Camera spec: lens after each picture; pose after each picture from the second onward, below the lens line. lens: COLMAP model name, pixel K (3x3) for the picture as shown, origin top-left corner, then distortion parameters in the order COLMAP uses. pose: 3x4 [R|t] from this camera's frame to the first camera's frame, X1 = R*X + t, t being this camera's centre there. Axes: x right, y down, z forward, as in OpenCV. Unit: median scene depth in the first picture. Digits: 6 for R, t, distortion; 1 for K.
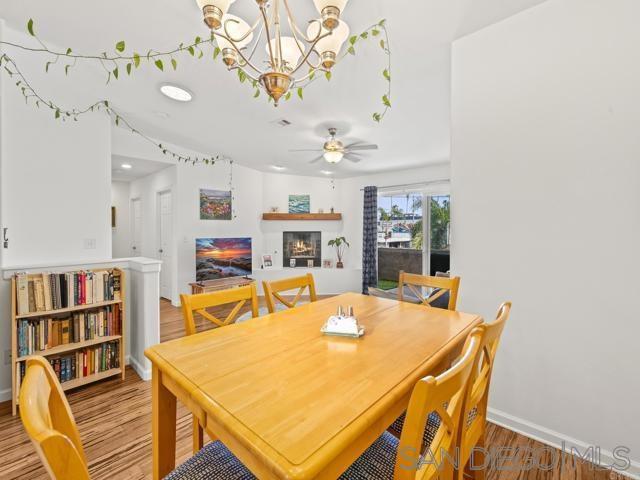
lens RADIAL K [[289.5, 0, 319.5], [0, 289.5, 230.2], [0, 0, 1]] dist [-0.002821, -0.000291]
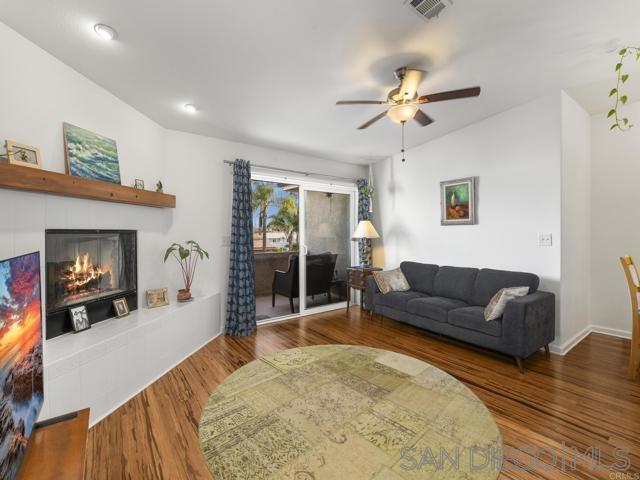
lens RADIAL K [[289.5, 0, 319.5], [0, 289.5, 230.2], [0, 0, 1]] dist [-0.002821, -0.000291]
pose [[0.191168, 0.010659, 0.981499, -0.423184], [0.004400, 0.999922, -0.011716, 0.012655], [-0.981547, 0.006559, 0.191107, 0.710039]]
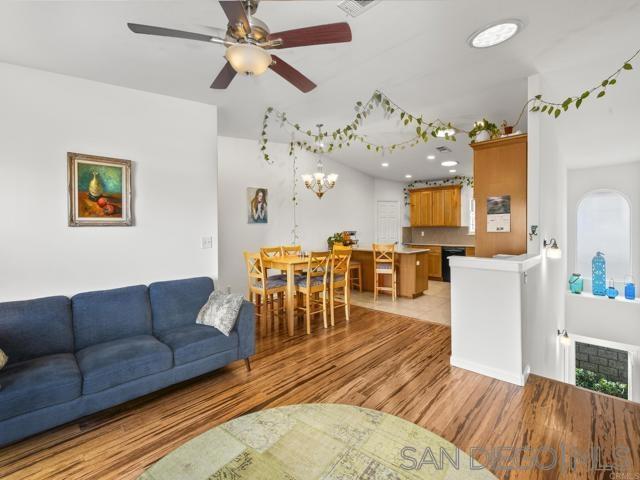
lens RADIAL K [[289.5, 0, 319.5], [0, 289.5, 230.2], [0, 0, 1]] dist [-0.002821, -0.000291]
pose [[-0.999703, 0.006924, 0.023349, -0.043821], [0.007156, 0.999926, 0.009862, -0.002036], [-0.023279, 0.010026, -0.999679, 0.956966]]
